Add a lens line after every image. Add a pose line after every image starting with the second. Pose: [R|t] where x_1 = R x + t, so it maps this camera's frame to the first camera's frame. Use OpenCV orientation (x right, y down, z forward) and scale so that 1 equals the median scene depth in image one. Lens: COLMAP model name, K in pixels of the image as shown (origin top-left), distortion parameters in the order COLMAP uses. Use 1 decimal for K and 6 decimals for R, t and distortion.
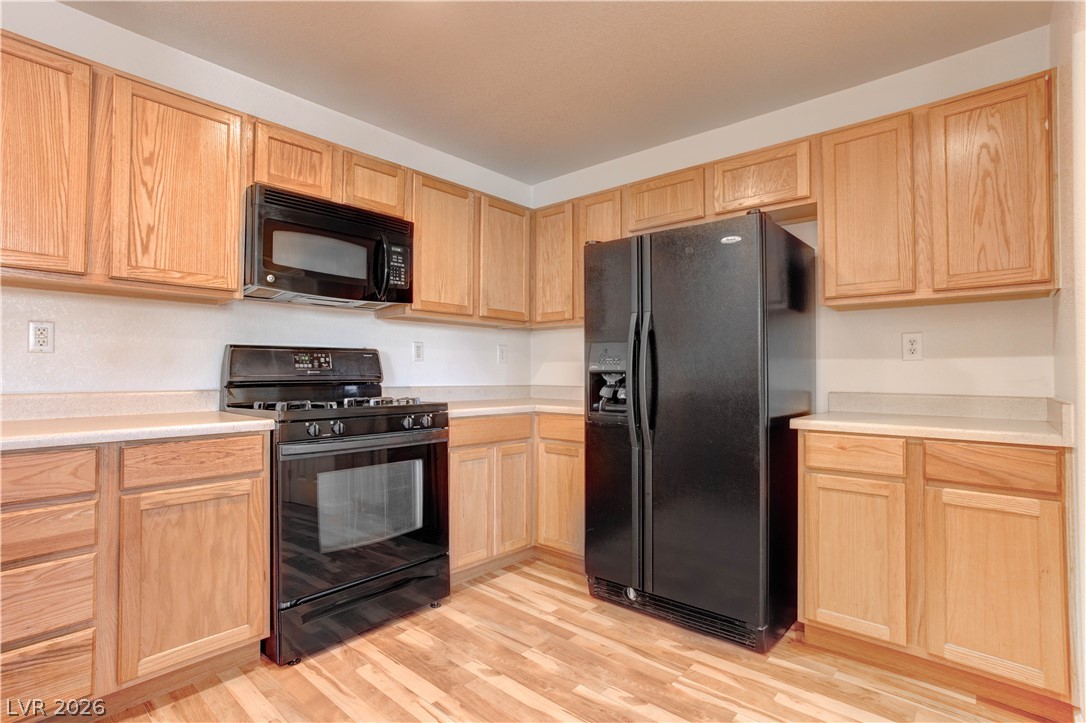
lens RADIAL K [[525.3, 0, 549.1], [0, 525.3, 363.0], [0, 0, 1]] dist [-0.054987, 0.033548]
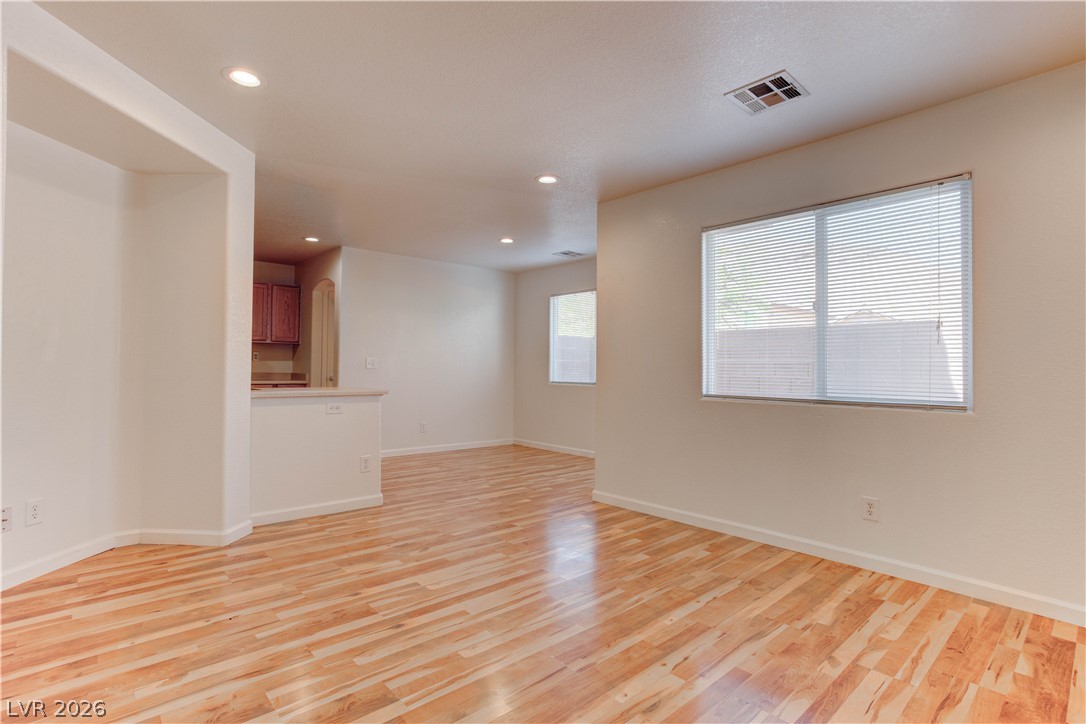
lens RADIAL K [[528.6, 0, 551.2], [0, 528.6, 359.1], [0, 0, 1]] dist [-0.054467, 0.033114]
pose [[0.101276, 0.016708, 0.994718, -1.981518], [-0.026614, 0.999547, -0.014079, -0.020925], [-0.994502, -0.025048, 0.101674, -0.936227]]
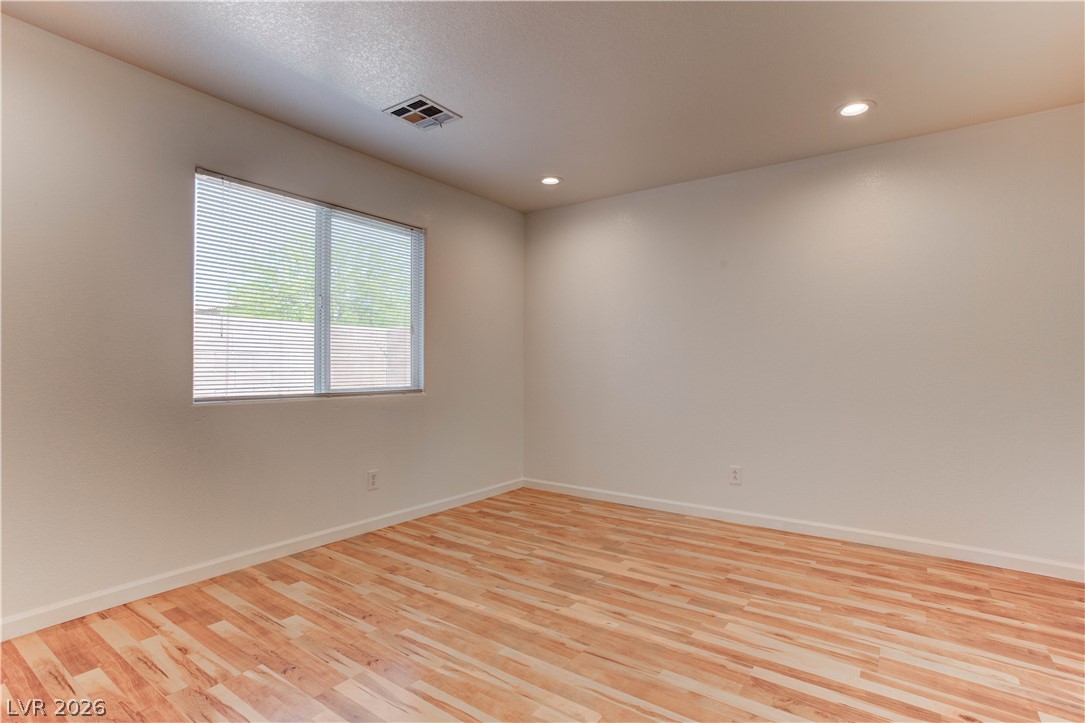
lens RADIAL K [[524.8, 0, 548.6], [0, 524.8, 363.0], [0, 0, 1]] dist [-0.054987, 0.033548]
pose [[-0.993625, -0.009866, -0.112300, -1.035156], [-0.007148, 0.999672, -0.024574, -0.004181], [0.112506, -0.023614, -0.993370, -0.069841]]
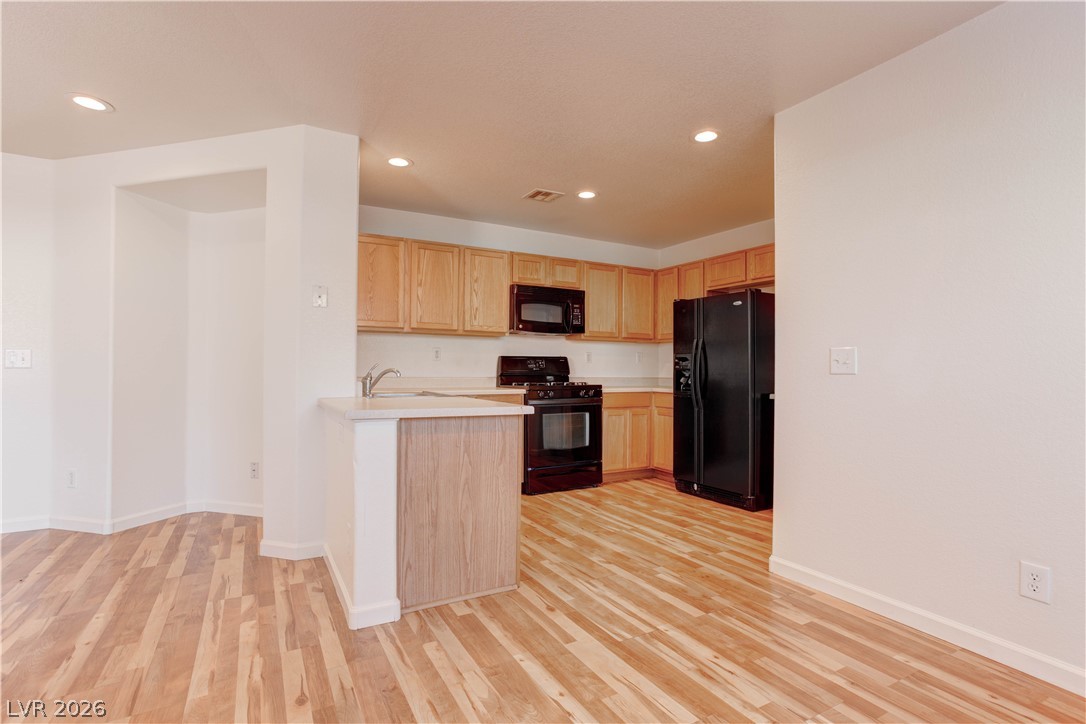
lens RADIAL K [[532.9, 0, 551.4], [0, 532.9, 366.4], [0, 0, 1]] dist [-0.054322, 0.033641]
pose [[0.945991, 0.001480, -0.324190, 0.277387], [0.001922, 0.999946, 0.010172, -0.013779], [0.324188, -0.010246, 0.945937, -0.957727]]
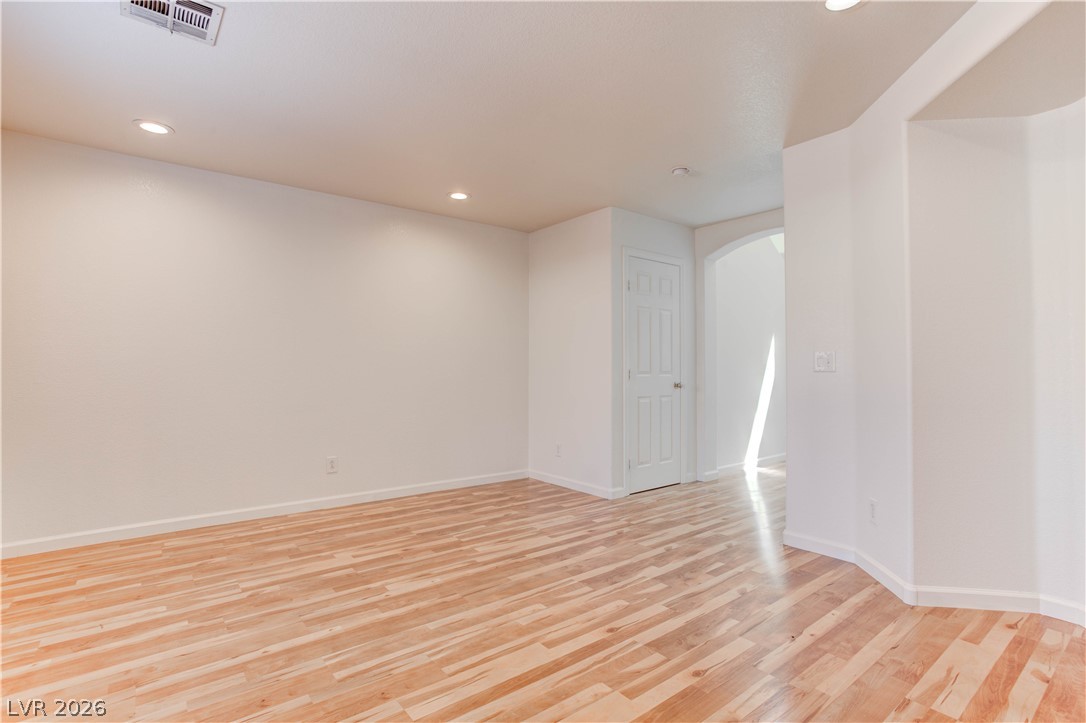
lens RADIAL K [[525.3, 0, 549.1], [0, 525.3, 363.0], [0, 0, 1]] dist [-0.054987, 0.033548]
pose [[-0.170670, -0.014819, -0.985217, -0.195806], [0.014604, 0.999739, -0.017567, -0.008939], [0.985220, -0.017387, -0.170409, -0.537539]]
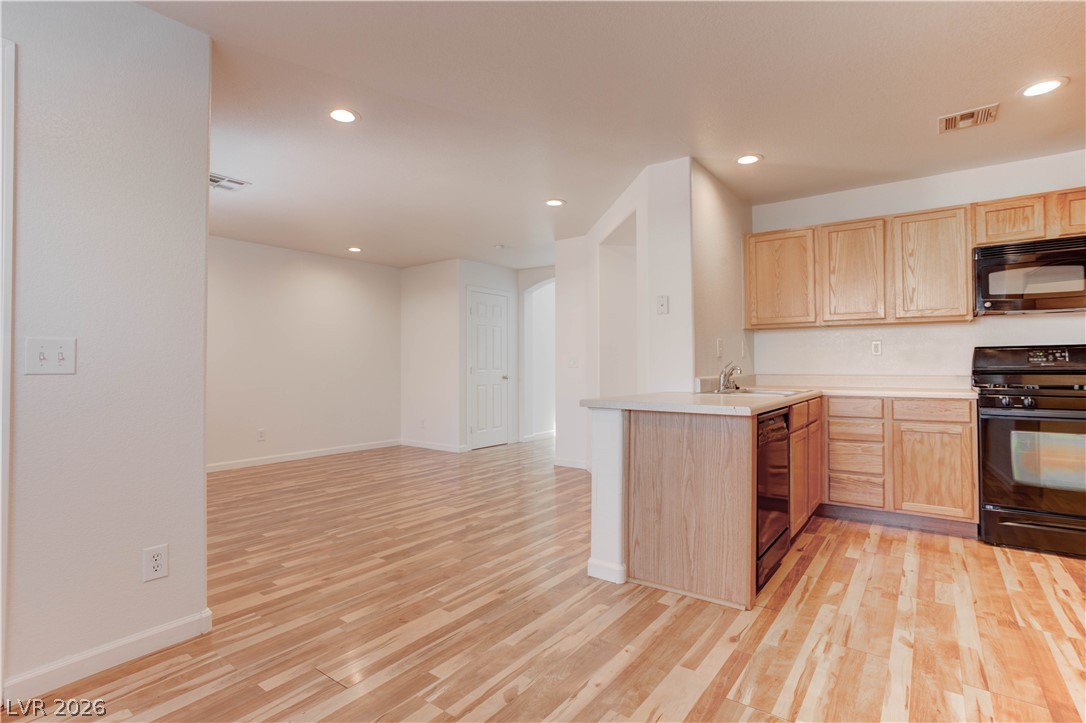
lens RADIAL K [[528.6, 0, 551.2], [0, 528.6, 358.6], [0, 0, 1]] dist [-0.054467, 0.033114]
pose [[0.087700, -0.019241, -0.995961, 0.783107], [0.021301, 0.999621, -0.017436, -0.000446], [0.995919, -0.019685, 0.088077, -0.395596]]
